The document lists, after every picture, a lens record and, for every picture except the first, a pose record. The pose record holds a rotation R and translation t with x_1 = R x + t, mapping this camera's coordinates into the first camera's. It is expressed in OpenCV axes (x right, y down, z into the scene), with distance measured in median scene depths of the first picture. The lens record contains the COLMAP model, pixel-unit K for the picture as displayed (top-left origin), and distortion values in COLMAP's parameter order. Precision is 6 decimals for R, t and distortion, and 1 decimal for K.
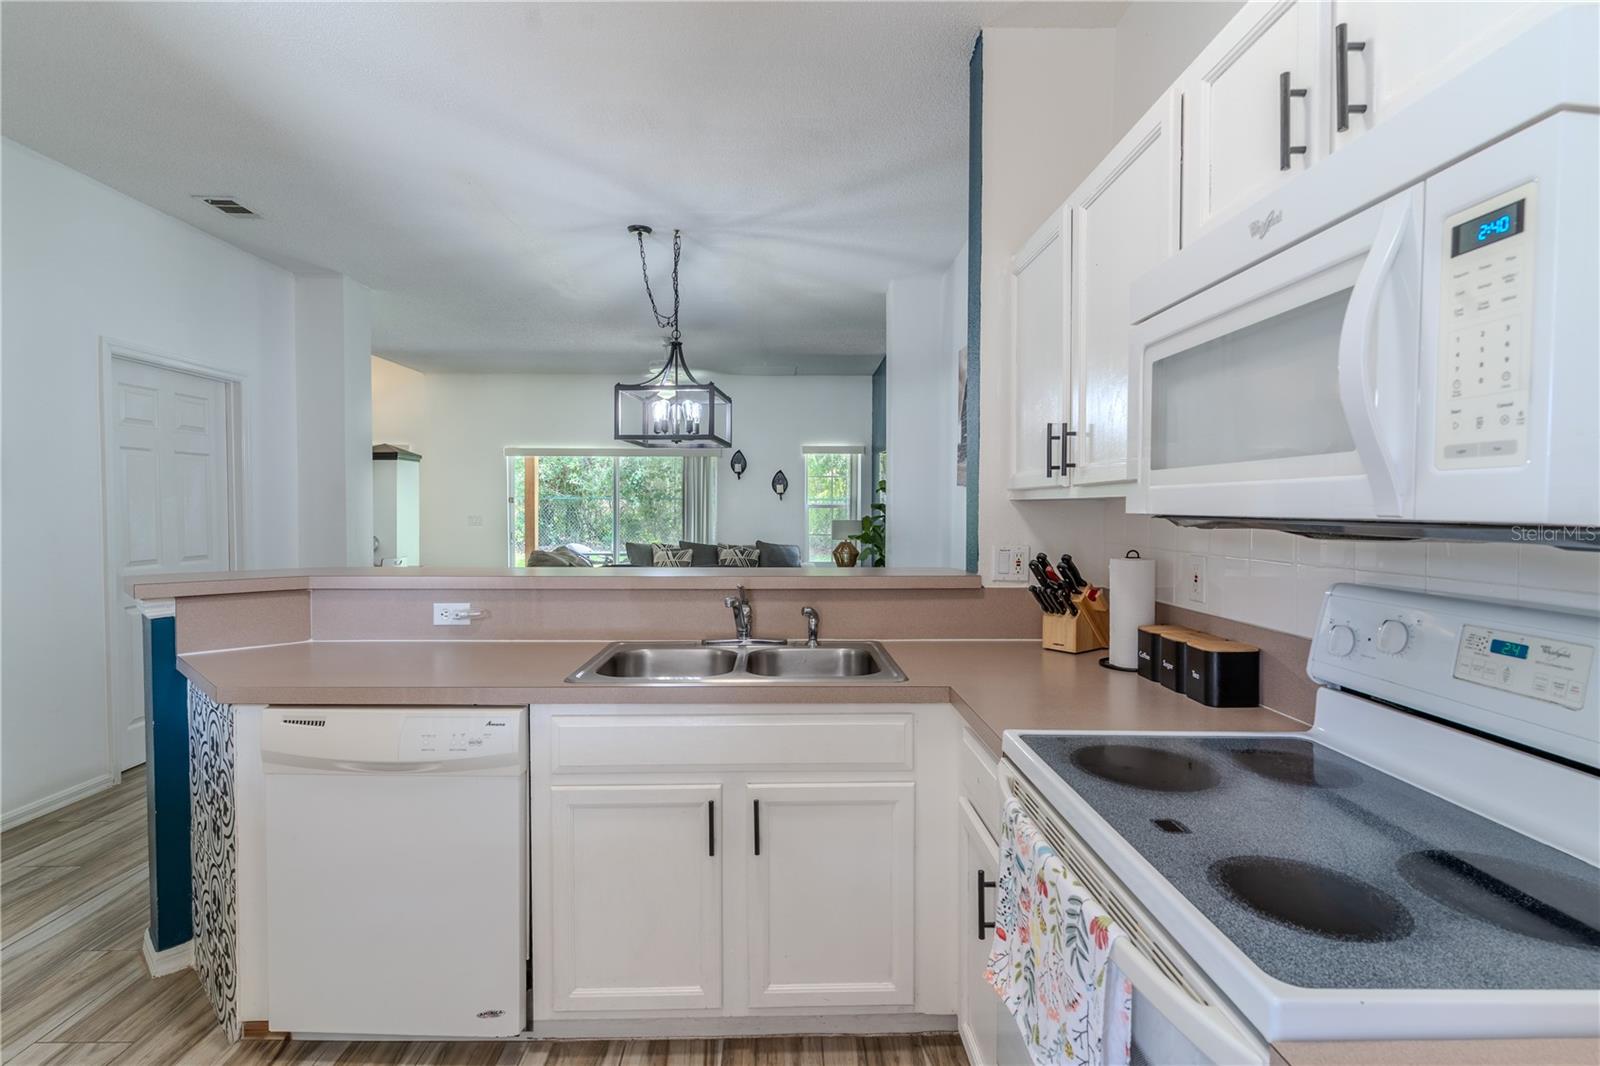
lens RADIAL K [[773.0, 0, 796.4], [0, 773.0, 530.9], [0, 0, 1]] dist [0.000537, 0.000469]
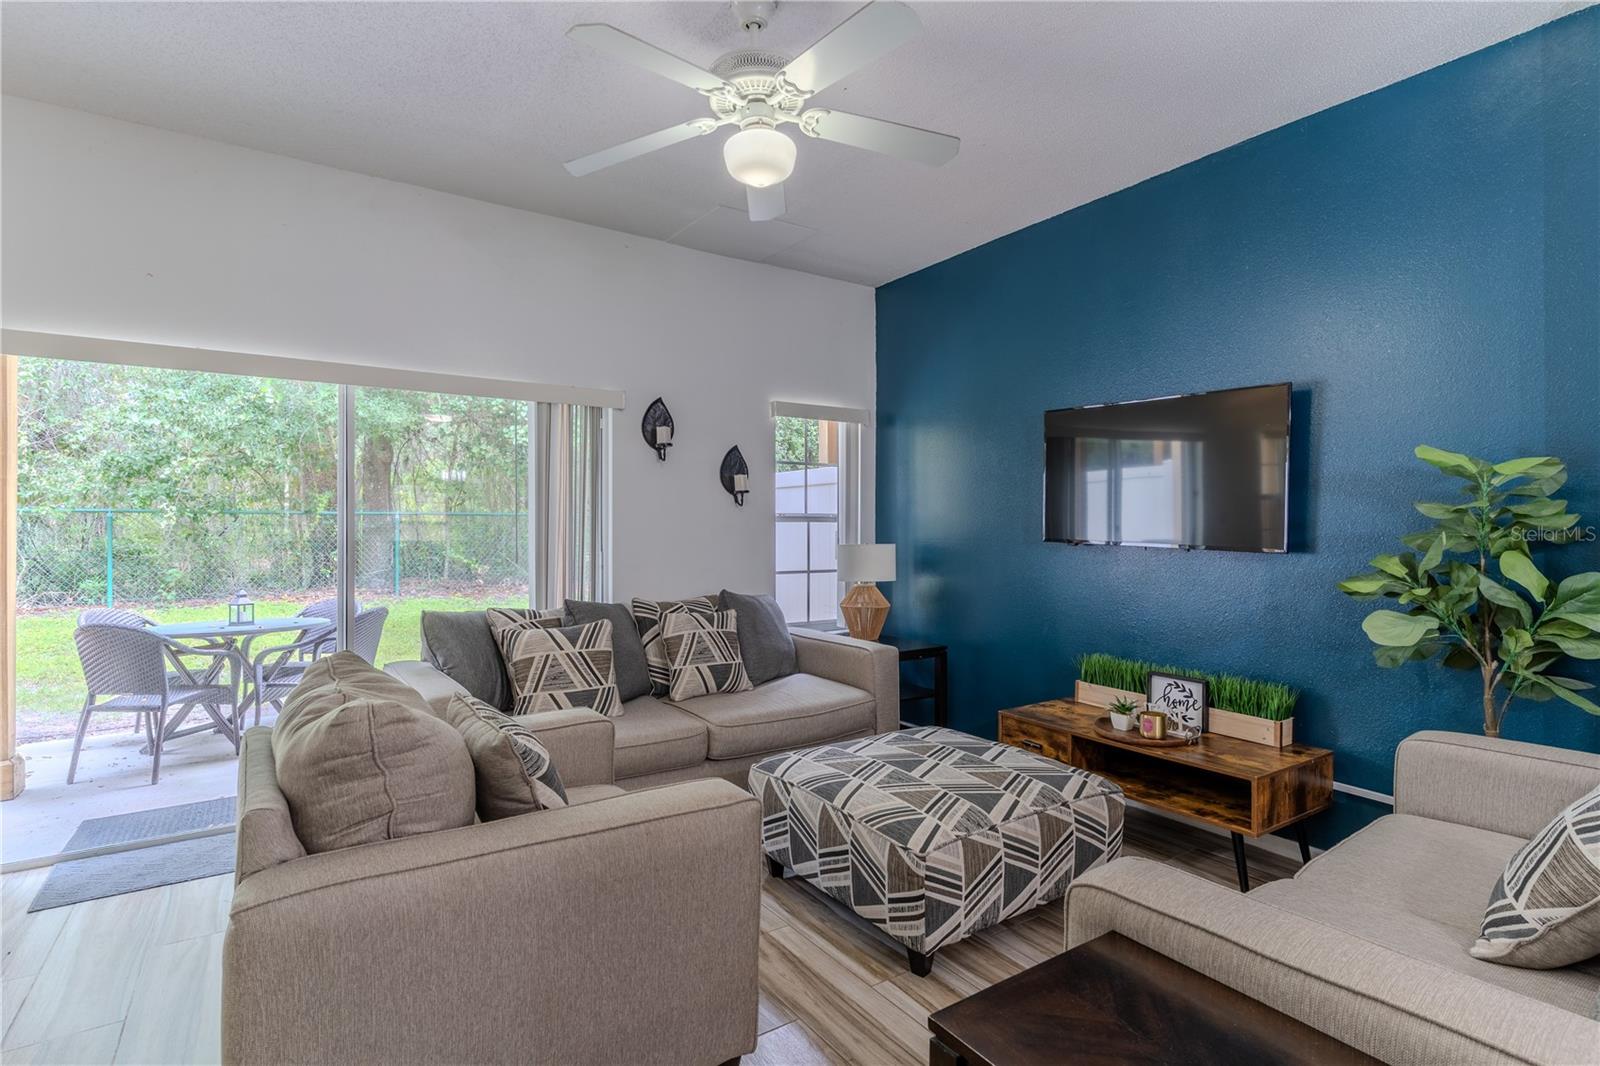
lens RADIAL K [[780.8, 0, 800.0], [0, 780.8, 533.0], [0, 0, 1]] dist [0.000888, 0.000006]
pose [[0.838042, -0.008661, 0.545537, -1.064660], [0.021370, 0.999628, -0.016958, -0.052468], [-0.545187, 0.025869, 0.837915, 2.262627]]
